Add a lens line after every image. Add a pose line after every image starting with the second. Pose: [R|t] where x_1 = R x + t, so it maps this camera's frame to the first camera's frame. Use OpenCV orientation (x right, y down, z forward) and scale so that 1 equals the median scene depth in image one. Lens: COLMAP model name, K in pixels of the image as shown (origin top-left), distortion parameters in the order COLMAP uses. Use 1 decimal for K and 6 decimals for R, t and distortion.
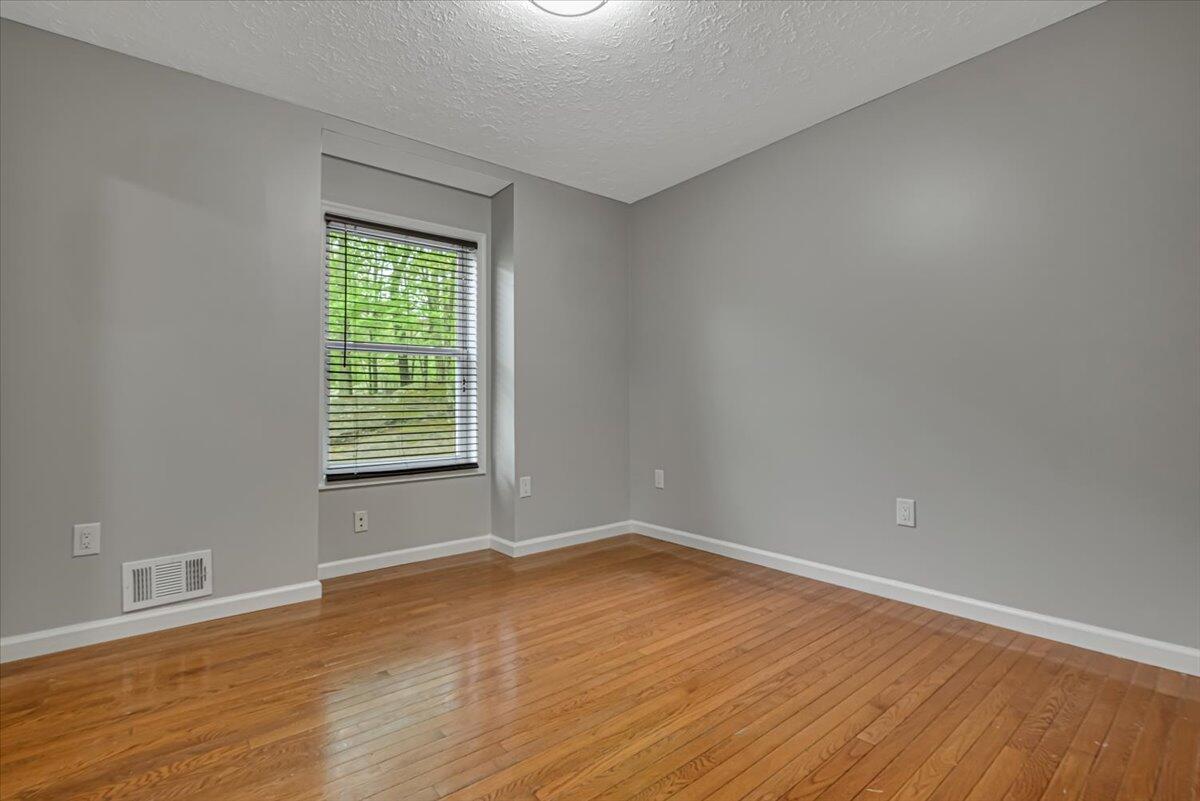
lens RADIAL K [[549.1, 0, 609.0], [0, 549.1, 395.9], [0, 0, 1]] dist [-0.019146, 0.002767]
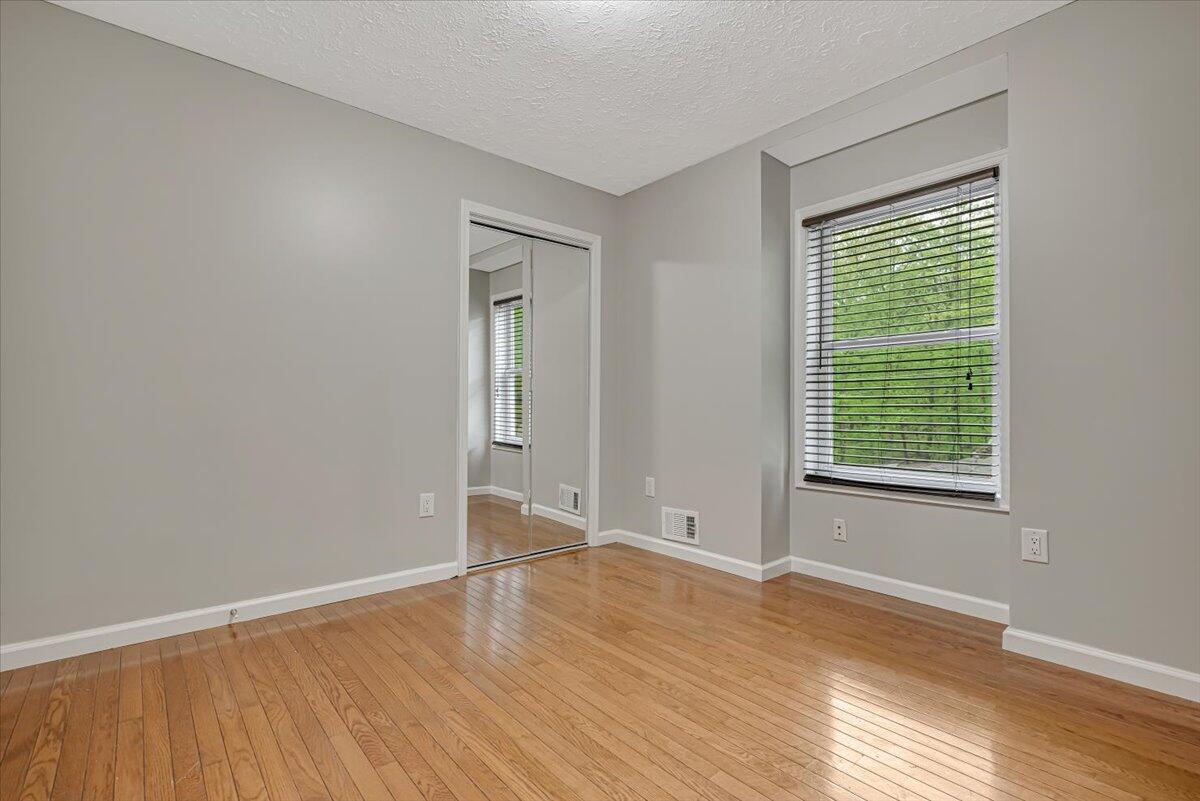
lens RADIAL K [[549.1, 0, 598.7], [0, 549.1, 406.5], [0, 0, 1]] dist [-0.019146, 0.002767]
pose [[0.009471, 0.006700, -0.999933, 0.575991], [0.009269, 0.999934, 0.006788, 0.006907], [0.999912, -0.009333, 0.009408, 0.676149]]
